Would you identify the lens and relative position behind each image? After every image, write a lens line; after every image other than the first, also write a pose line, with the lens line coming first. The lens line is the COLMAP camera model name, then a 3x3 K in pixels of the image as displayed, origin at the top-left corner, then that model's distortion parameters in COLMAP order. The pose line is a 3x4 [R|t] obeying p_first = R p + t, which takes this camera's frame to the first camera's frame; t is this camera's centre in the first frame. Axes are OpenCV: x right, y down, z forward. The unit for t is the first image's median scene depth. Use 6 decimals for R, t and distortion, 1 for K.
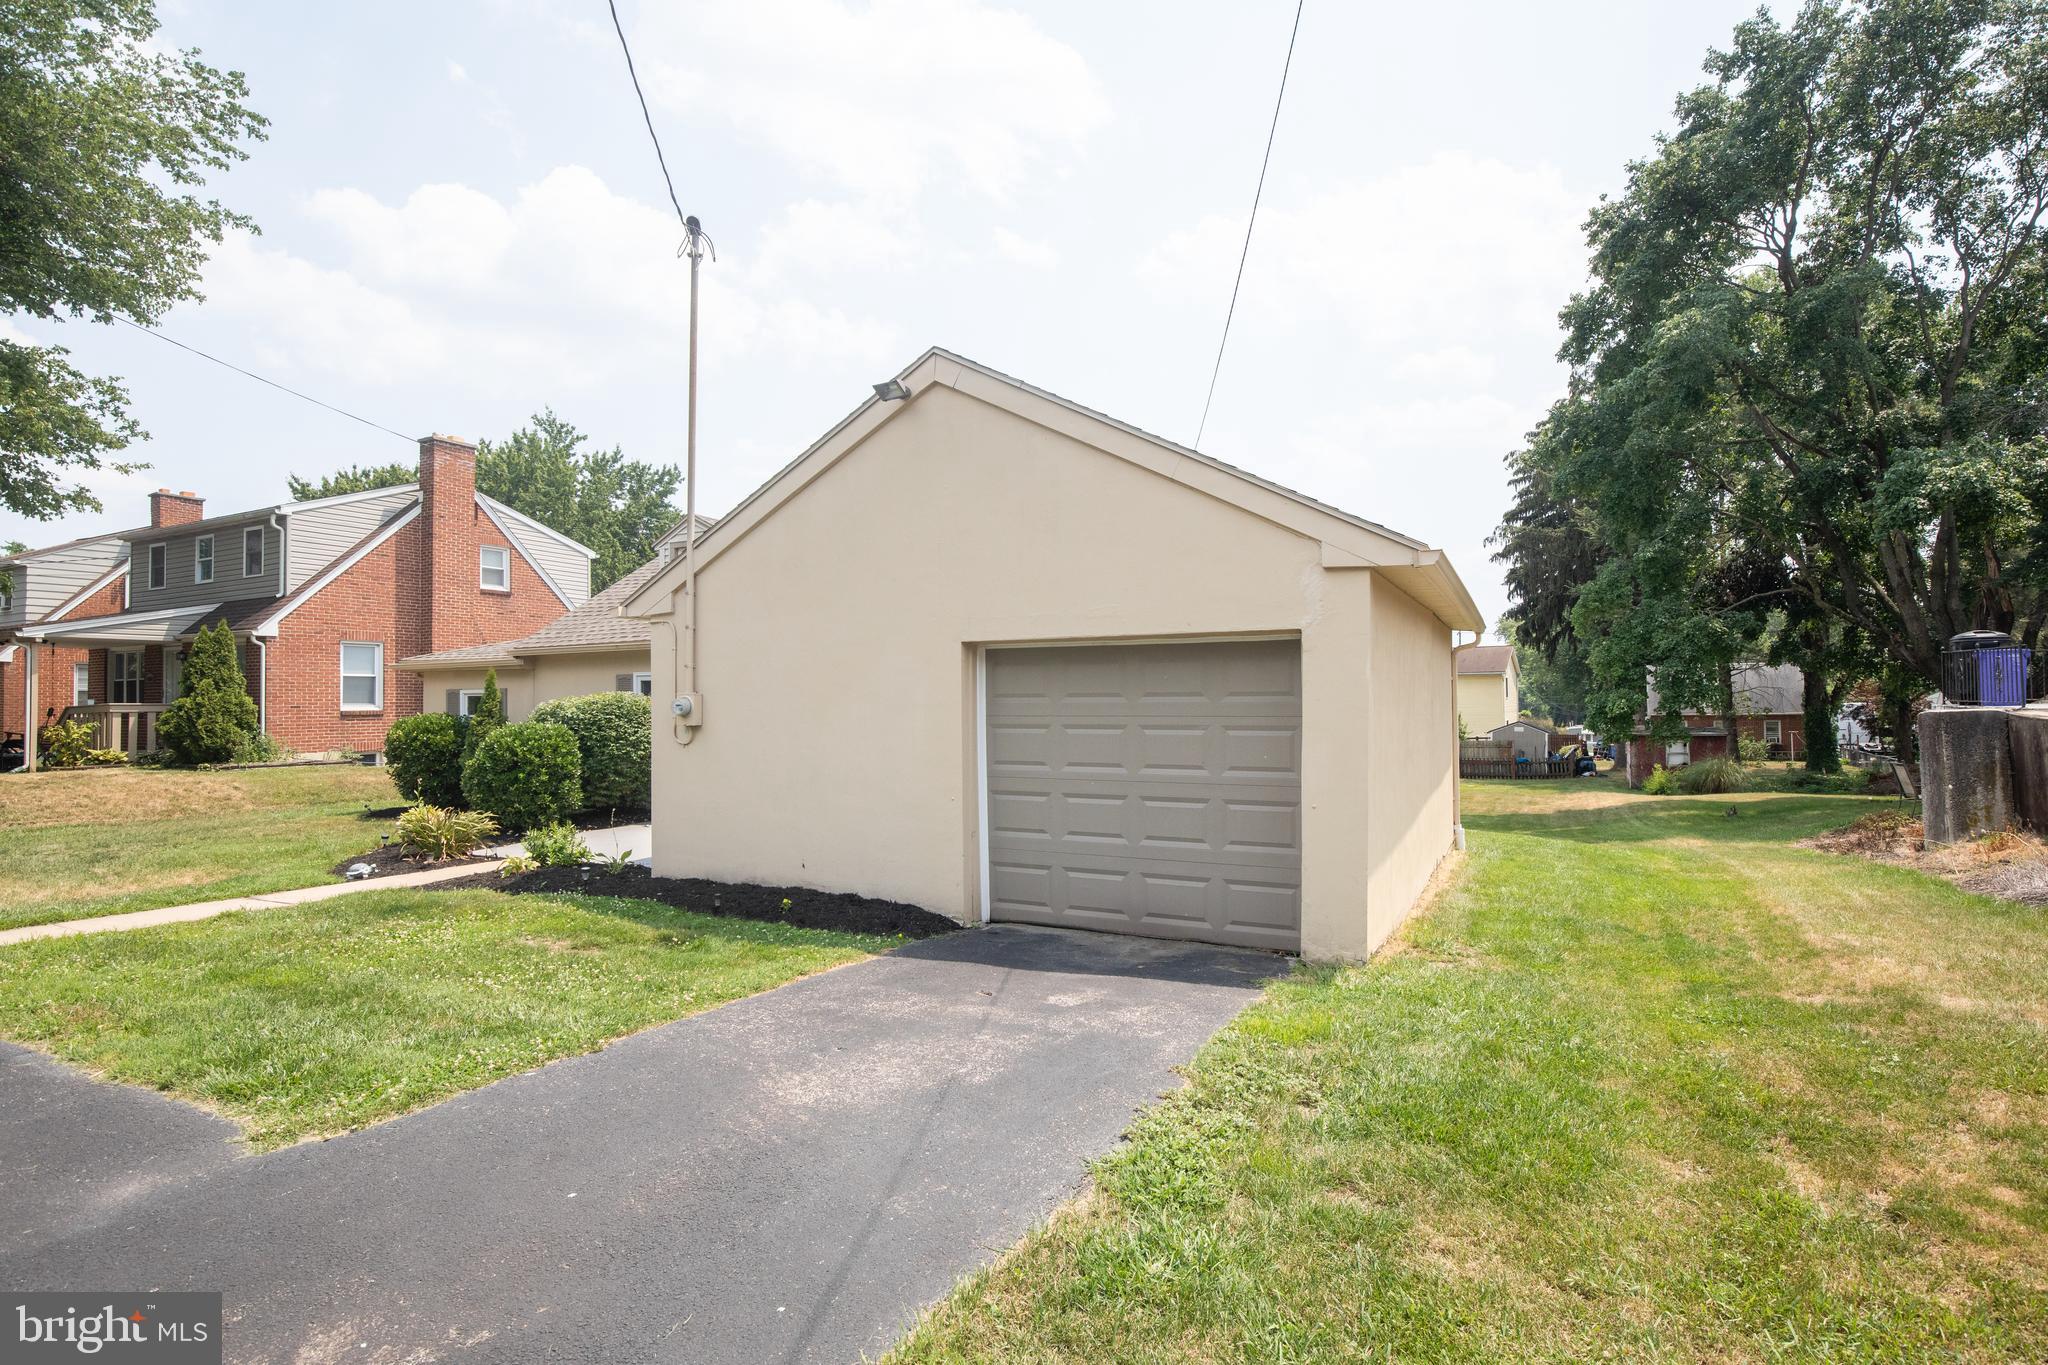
lens RADIAL K [[969.7, 0, 1068.4], [0, 969.7, 648.7], [0, 0, 1]] dist [-0.010126, 0.000163]
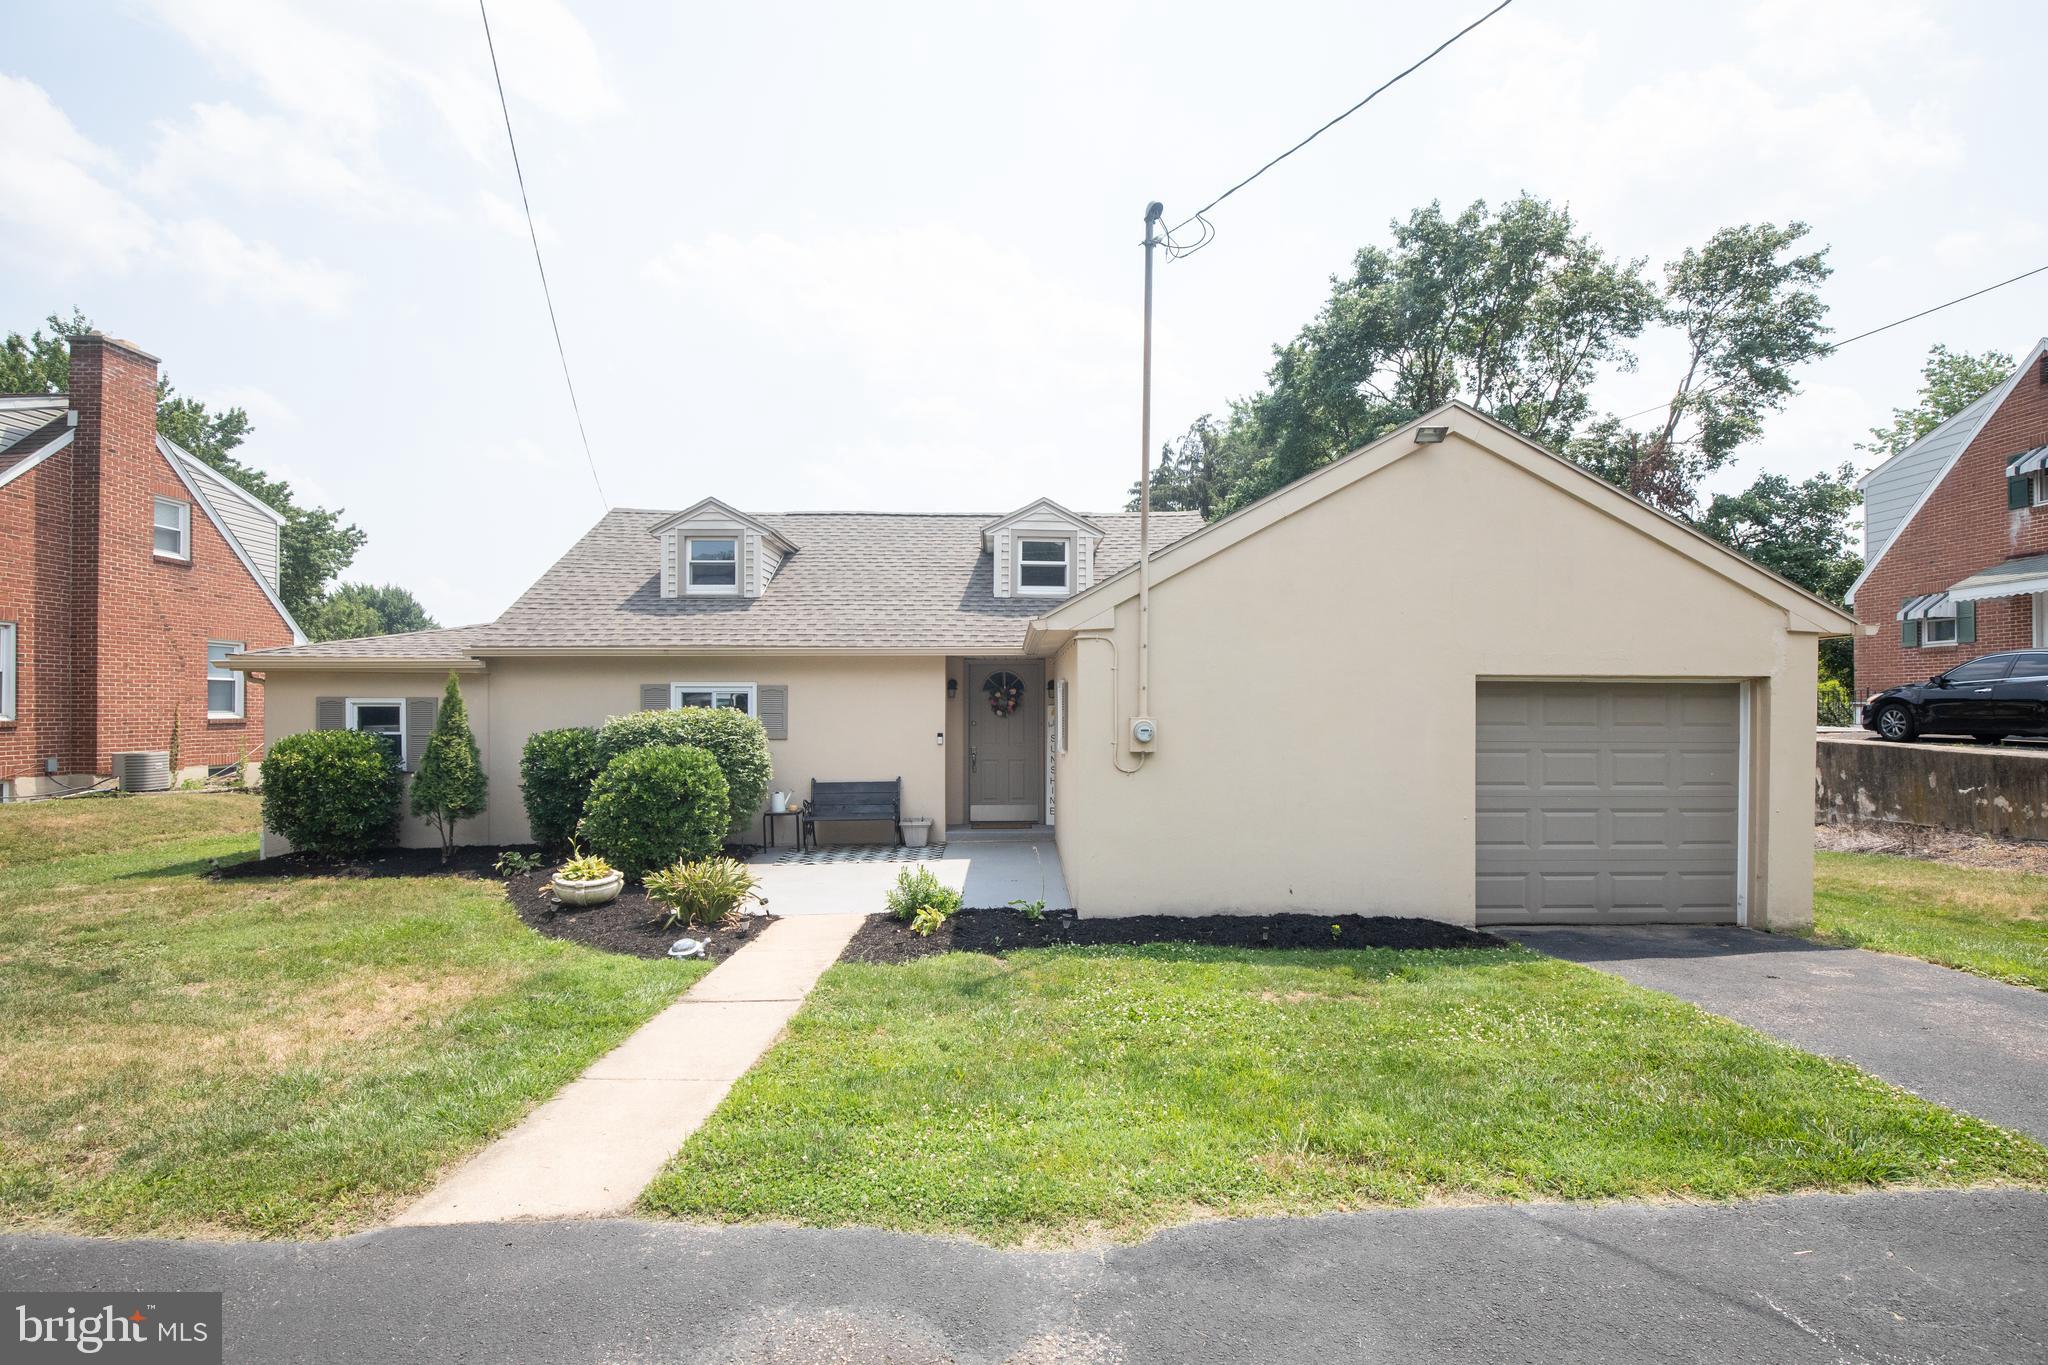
lens RADIAL K [[911.7, 0, 1039.3], [0, 911.7, 687.9], [0, 0, 1]] dist [-0.030315, 0.003736]
pose [[0.892225, 0.023653, 0.450971, -0.650098], [-0.035746, 0.999193, 0.018314, 0.004532], [-0.450174, -0.032460, 0.892351, 0.201120]]
